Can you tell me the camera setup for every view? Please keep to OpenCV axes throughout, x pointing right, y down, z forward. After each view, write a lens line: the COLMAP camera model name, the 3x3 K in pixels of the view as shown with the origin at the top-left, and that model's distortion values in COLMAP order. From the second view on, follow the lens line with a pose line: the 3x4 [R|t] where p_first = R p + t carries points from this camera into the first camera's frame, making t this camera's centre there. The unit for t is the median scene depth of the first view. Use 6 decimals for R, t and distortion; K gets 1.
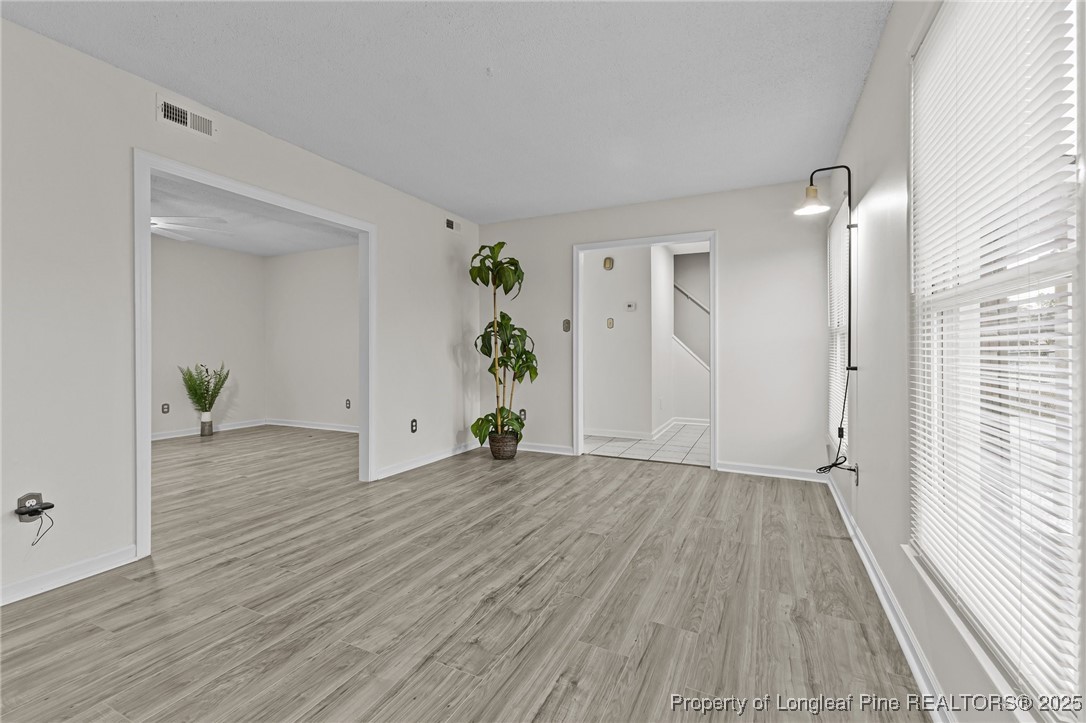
lens RADIAL K [[469.5, 0, 549.7], [0, 469.5, 355.9], [0, 0, 1]] dist [0.008558, -0.000593]
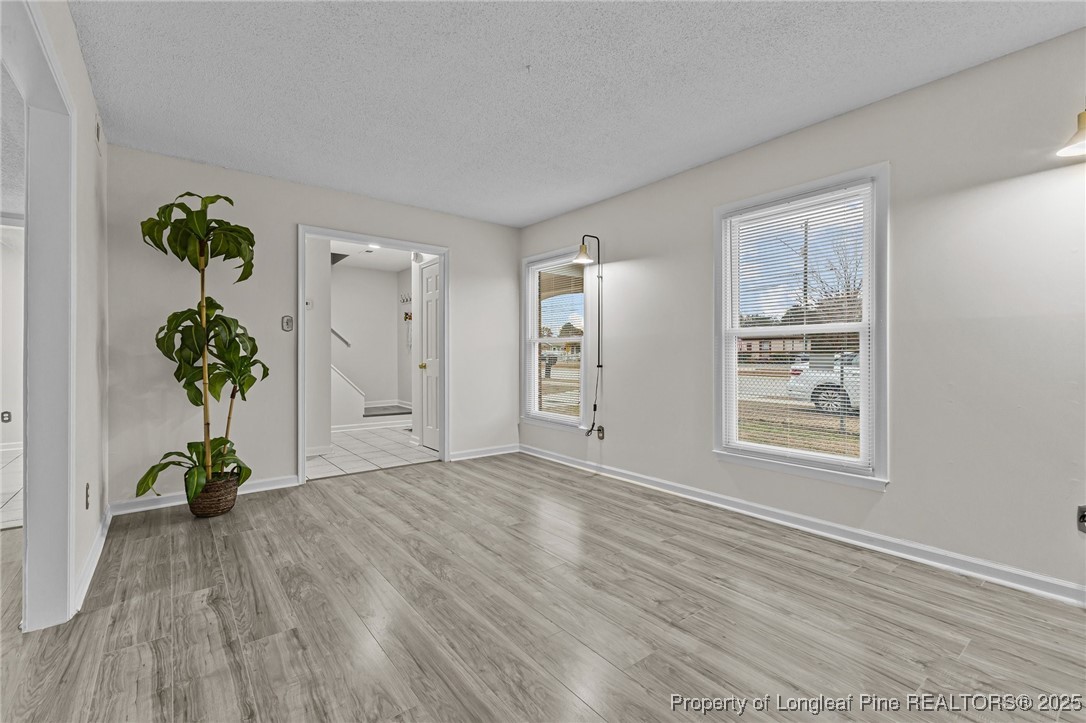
lens RADIAL K [[469.5, 0, 542.3], [0, 469.5, 357.6], [0, 0, 1]] dist [0.008558, -0.000593]
pose [[0.441537, -0.005293, 0.897227, -0.879212], [0.010028, 0.999949, 0.000964, -0.005810], [-0.897187, 0.008572, 0.441568, 0.481776]]
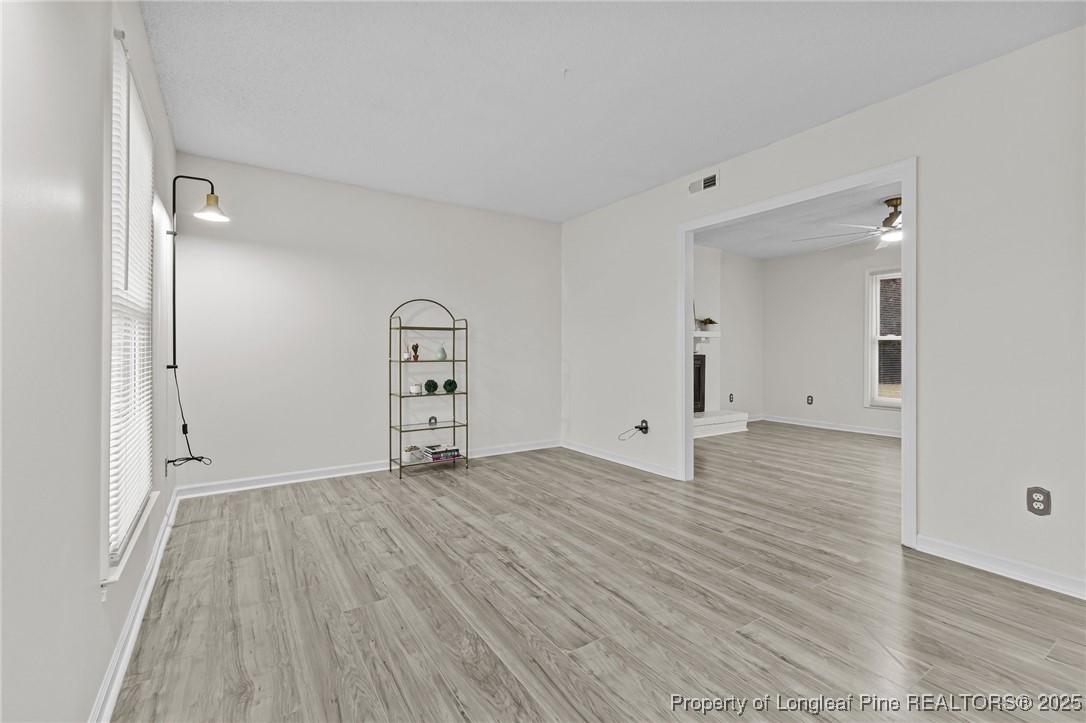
lens RADIAL K [[469.5, 0, 537.2], [0, 469.5, 350.6], [0, 0, 1]] dist [0.008558, -0.000593]
pose [[-0.527351, 0.000939, -0.849647, 0.676799], [-0.010020, 0.999923, 0.007324, -0.013590], [0.849589, 0.012376, -0.527301, 1.317986]]
